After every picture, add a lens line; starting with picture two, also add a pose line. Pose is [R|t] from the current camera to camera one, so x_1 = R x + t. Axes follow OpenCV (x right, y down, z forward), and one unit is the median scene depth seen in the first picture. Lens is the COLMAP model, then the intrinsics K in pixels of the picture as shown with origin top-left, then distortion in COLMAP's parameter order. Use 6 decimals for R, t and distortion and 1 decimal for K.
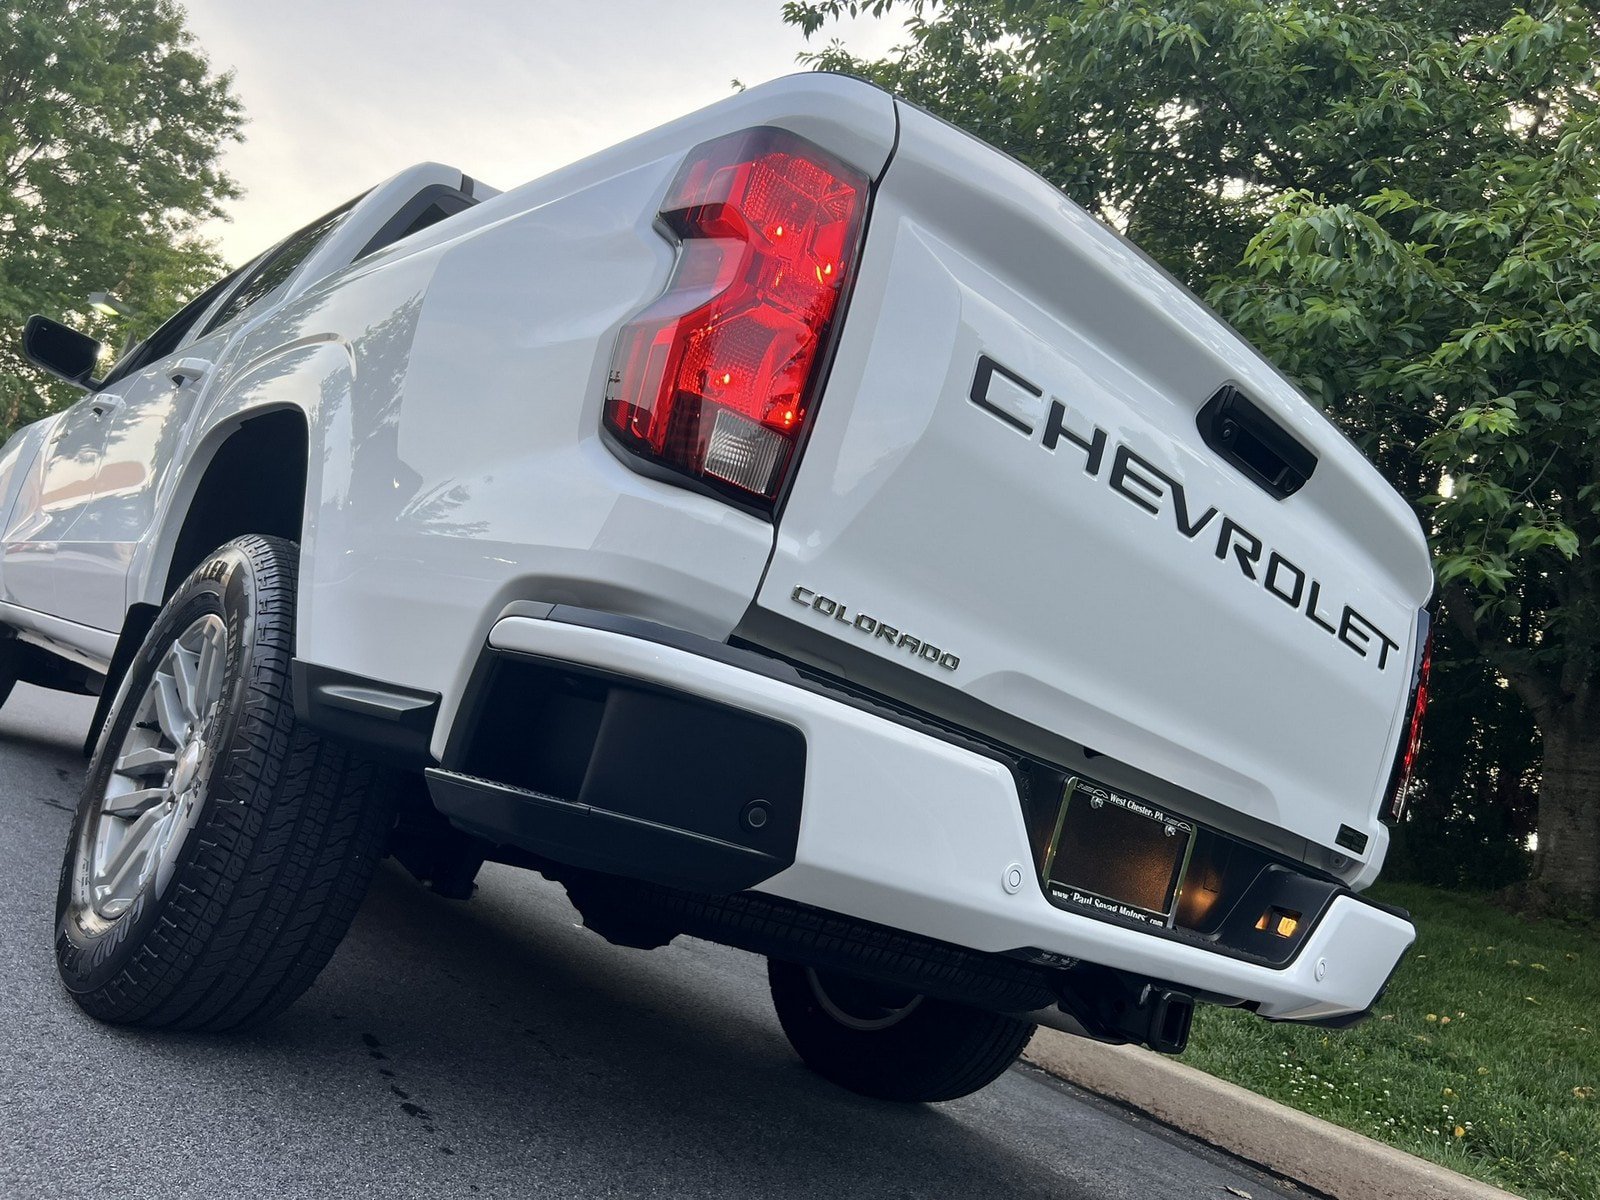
lens RADIAL K [[1245.0, 0, 807.9], [0, 1245.0, 590.1], [0, 0, 1]] dist [0.036689, -0.053530]
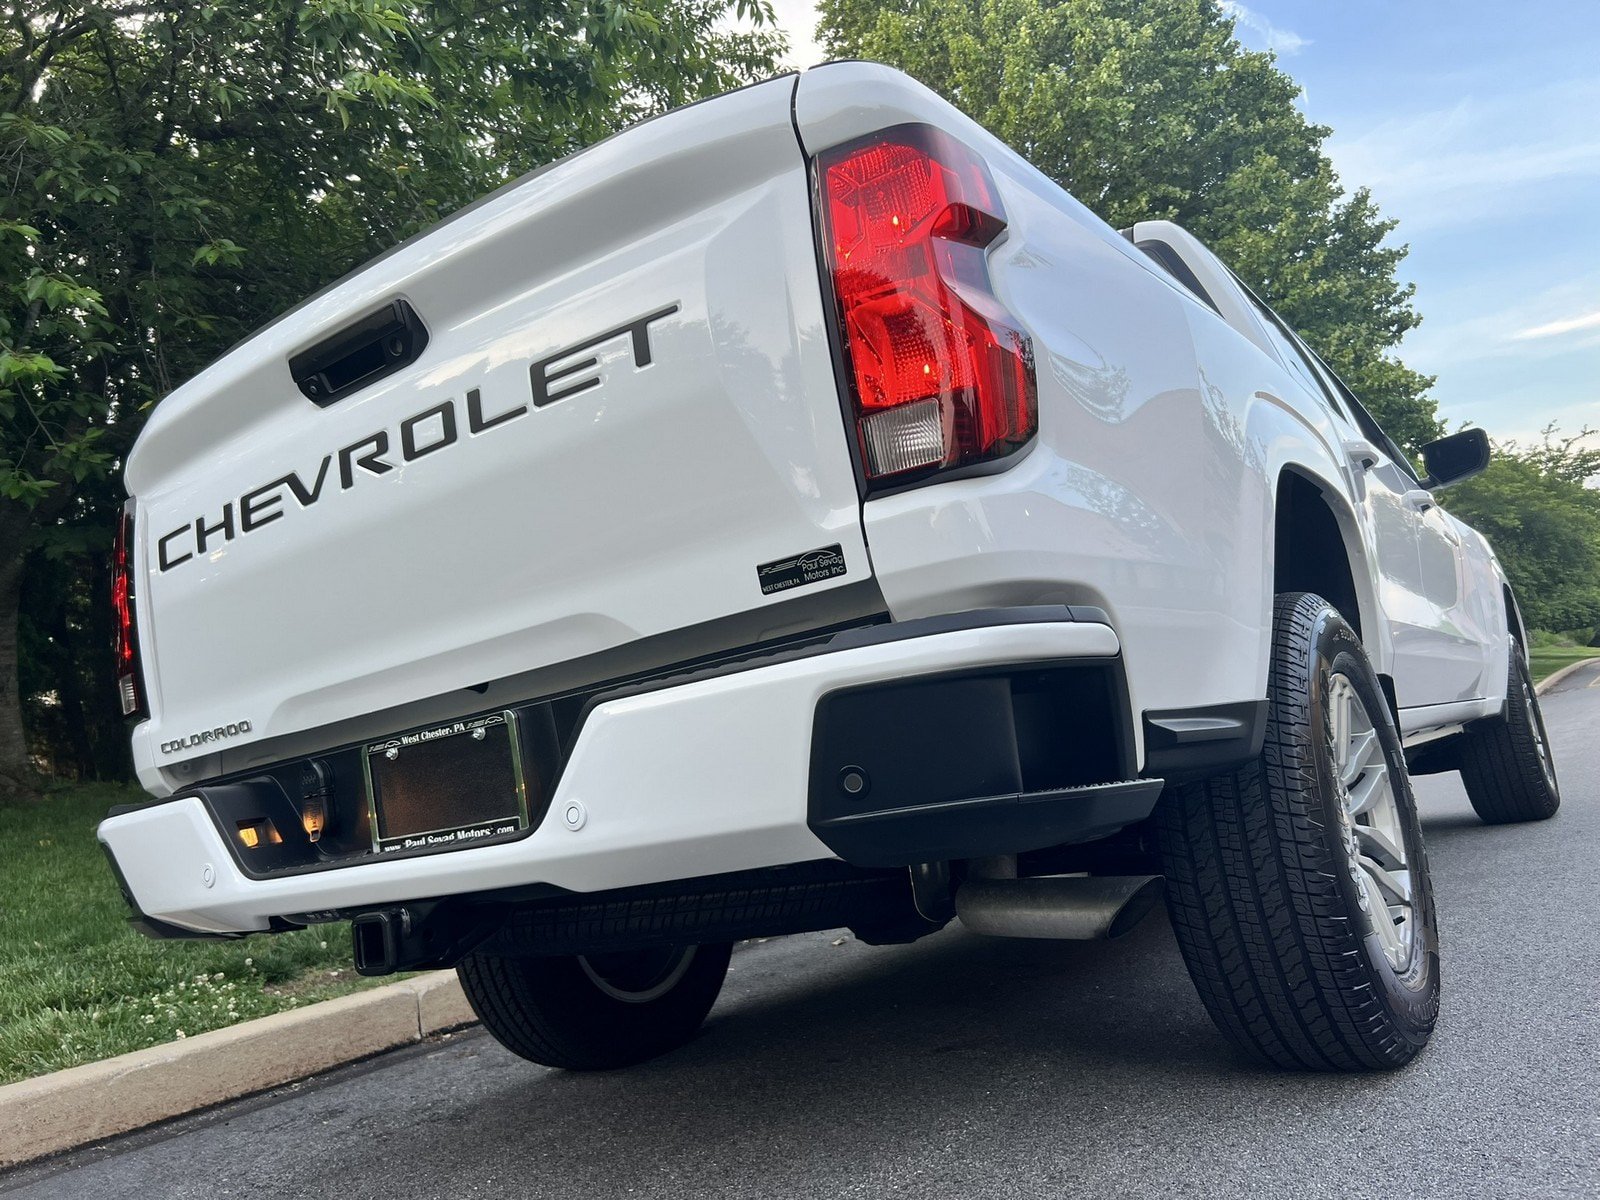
lens RADIAL K [[1206.4, 0, 795.4], [0, 1206.4, 573.7], [0, 0, 1]] dist [0.049314, -0.065314]
pose [[0.162960, -0.462883, -0.871311, 1.212548], [0.376980, 0.845323, -0.378570, 0.541674], [0.911773, -0.266775, 0.312251, 1.004025]]
